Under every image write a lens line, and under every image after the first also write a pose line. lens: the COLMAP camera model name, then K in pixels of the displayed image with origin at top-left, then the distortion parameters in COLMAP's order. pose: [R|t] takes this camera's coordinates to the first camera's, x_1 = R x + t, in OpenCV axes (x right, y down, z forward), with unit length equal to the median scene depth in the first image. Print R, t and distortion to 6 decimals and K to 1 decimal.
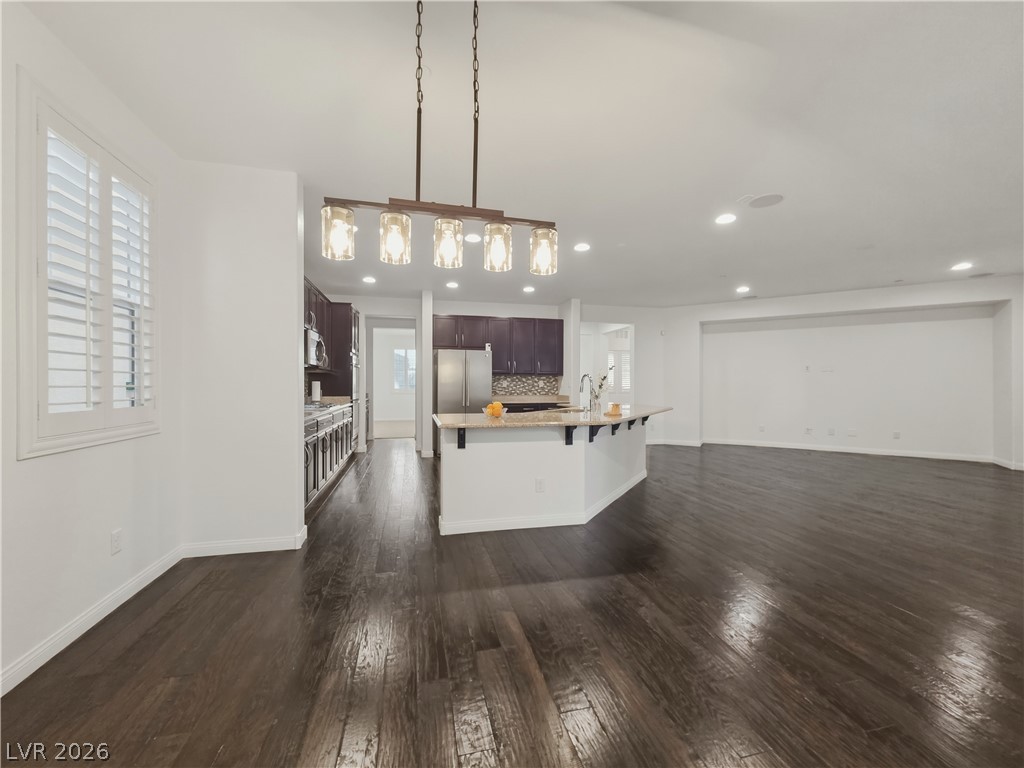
lens RADIAL K [[420.0, 0, 510.9], [0, 420.0, 379.4], [0, 0, 1]] dist [0.000265, 0.000285]
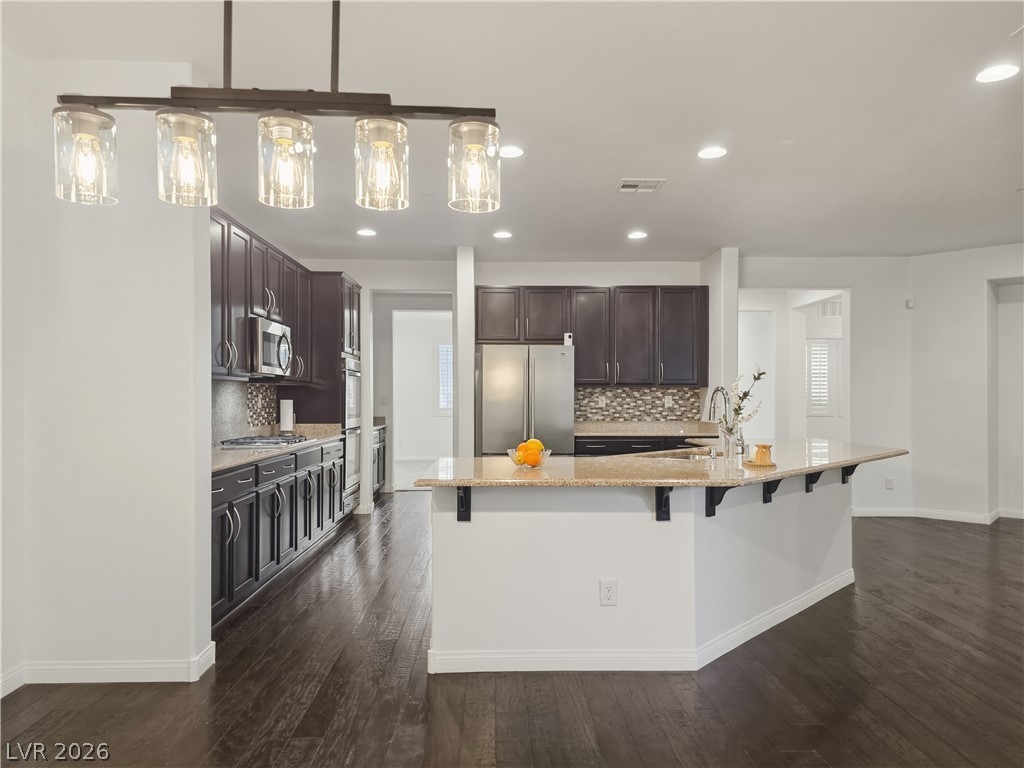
lens RADIAL K [[700.9, 0, 512.0], [0, 700.9, 384.0], [0, 0, 1]] dist [0.065458, -0.063196]
pose [[0.978950, -0.006442, -0.203998, 0.076803], [0.004727, 0.999949, -0.008893, -0.007404], [0.204045, 0.007741, 0.978931, 0.041153]]
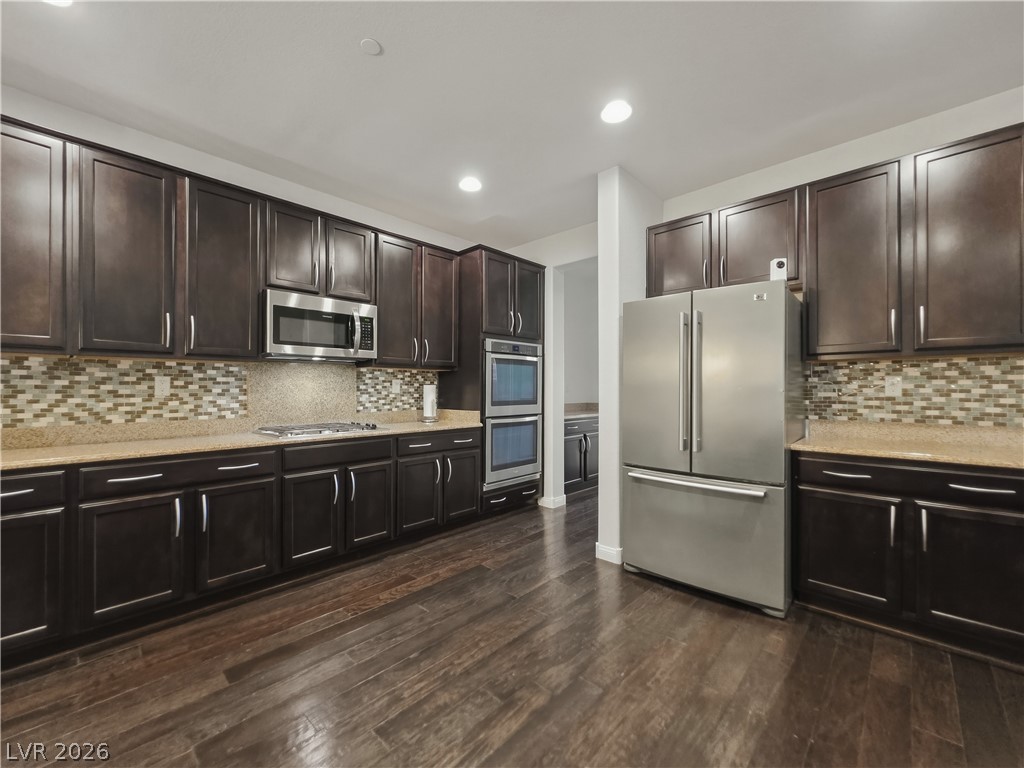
lens RADIAL K [[417.9, 0, 512.8], [0, 417.9, 387.4], [0, 0, 1]] dist [-0.000189, -0.000022]
pose [[0.546673, -0.005598, -0.837328, 0.112785], [0.013522, 0.999906, 0.002143, 0.008409], [0.837237, -0.012494, 0.546697, 0.756198]]
